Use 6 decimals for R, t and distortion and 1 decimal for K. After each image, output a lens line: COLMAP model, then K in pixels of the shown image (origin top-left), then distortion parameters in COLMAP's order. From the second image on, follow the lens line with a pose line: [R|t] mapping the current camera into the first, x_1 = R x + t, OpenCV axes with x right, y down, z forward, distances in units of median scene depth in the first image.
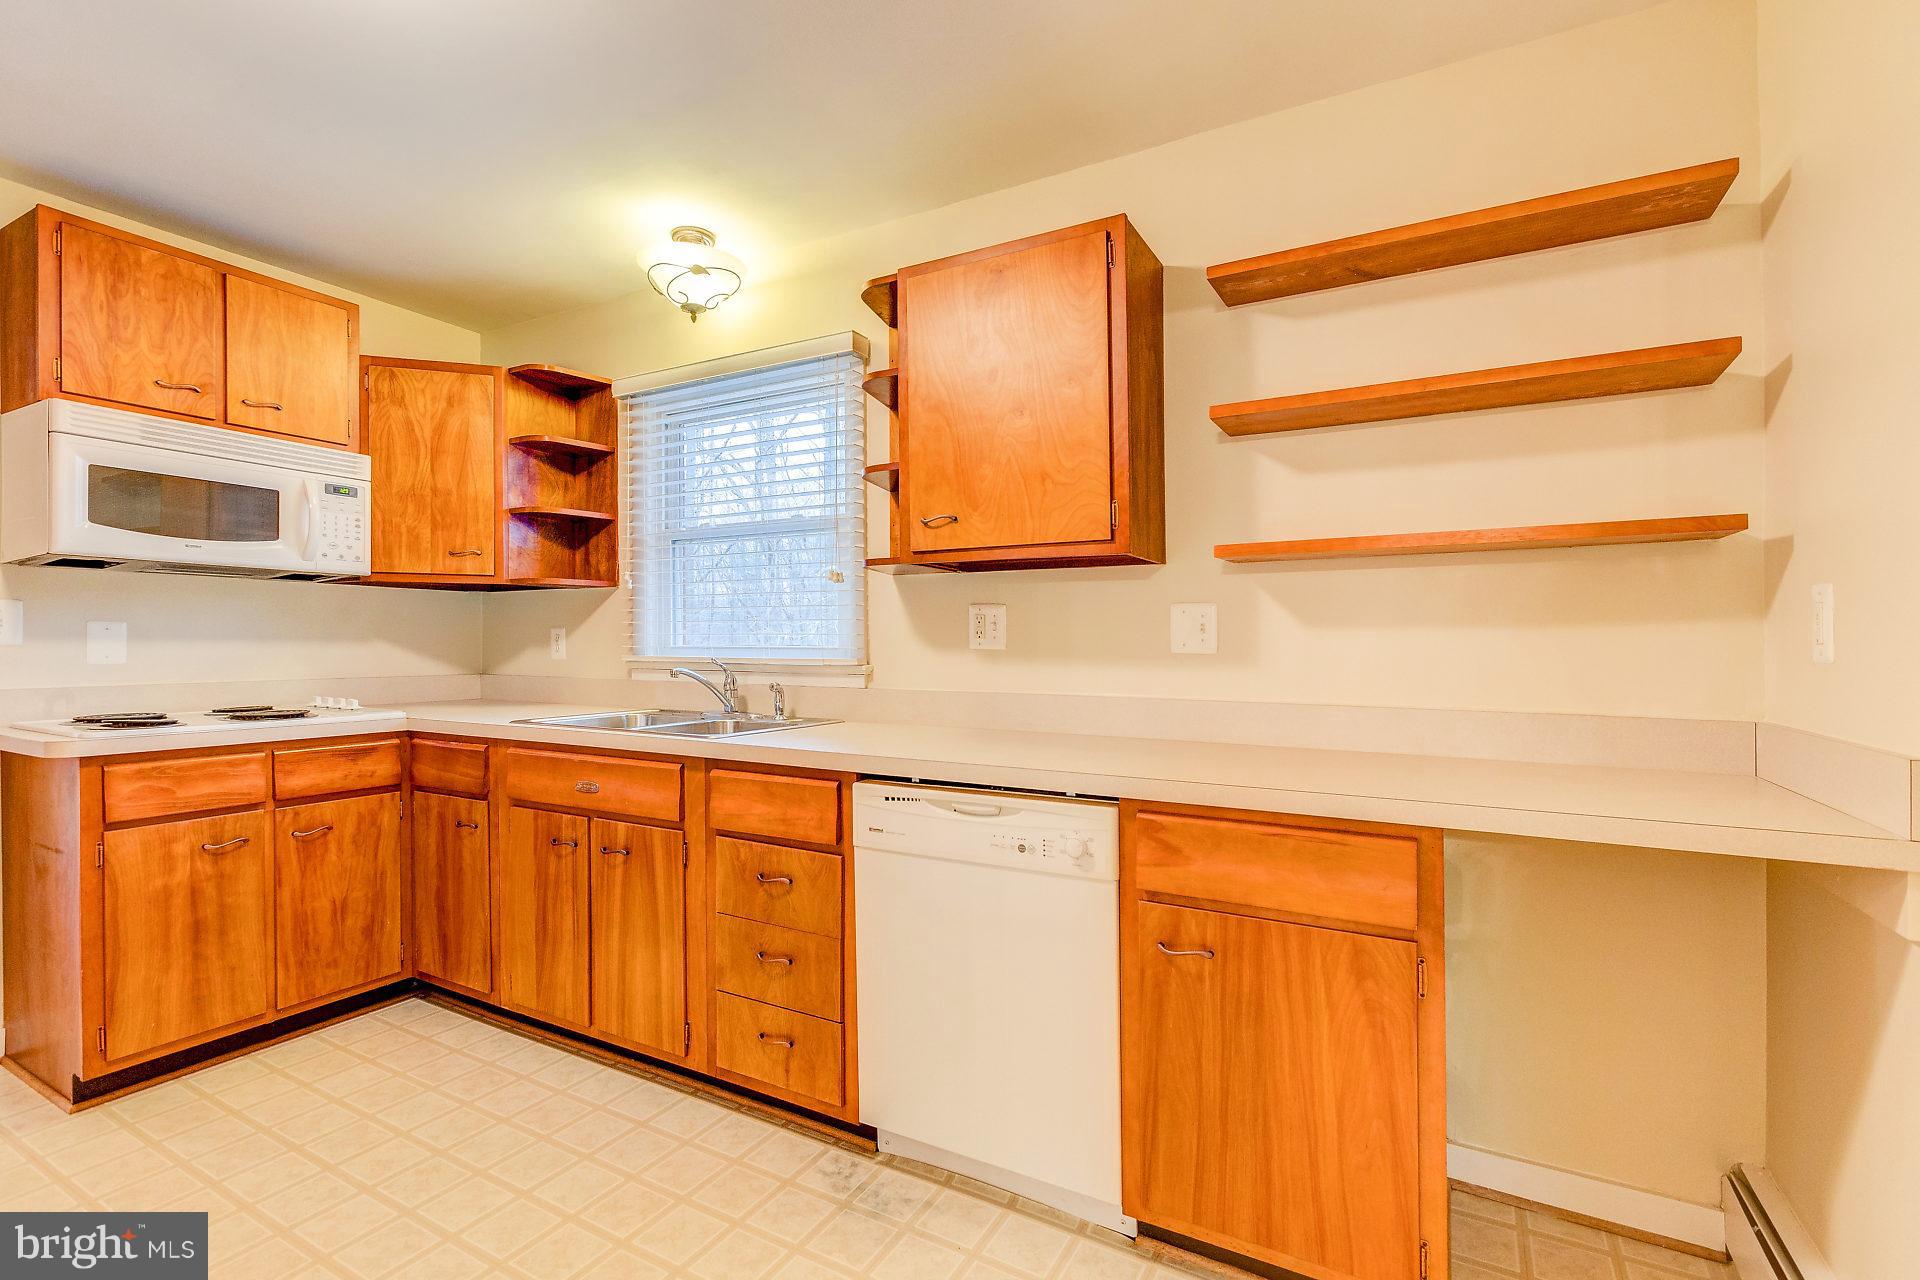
lens RADIAL K [[870.8, 0, 960.0], [0, 870.8, 640.0], [0, 0, 1]] dist [0.011993, -0.000659]
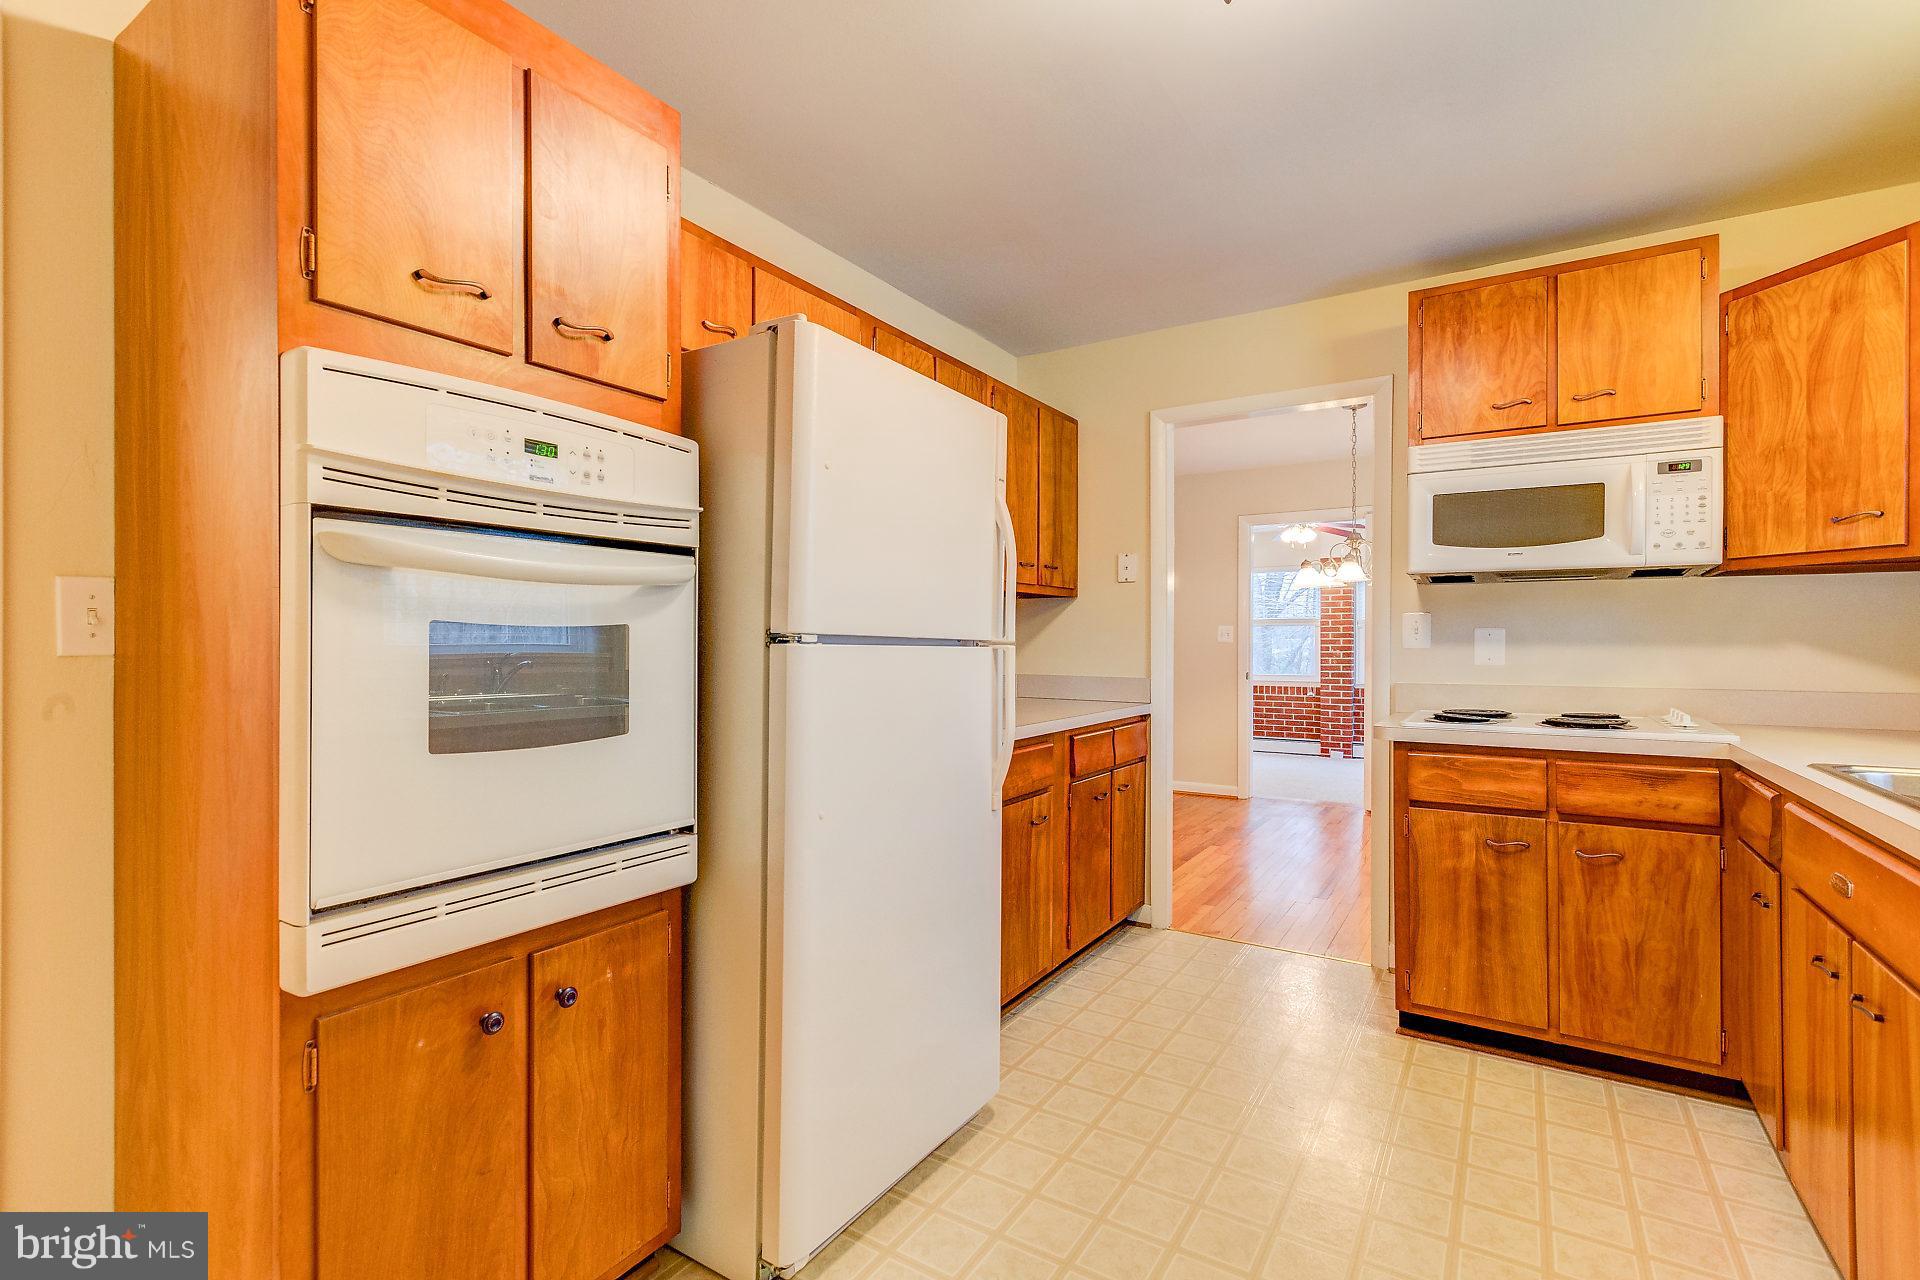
lens RADIAL K [[871.0, 0, 967.0], [0, 871.0, 649.3], [0, 0, 1]] dist [0.001798, 0.000314]
pose [[-0.045257, 0.002704, -0.998972, 0.181288], [0.002120, 0.999994, 0.002611, 0.002271], [0.998973, -0.001999, -0.045263, 0.379801]]
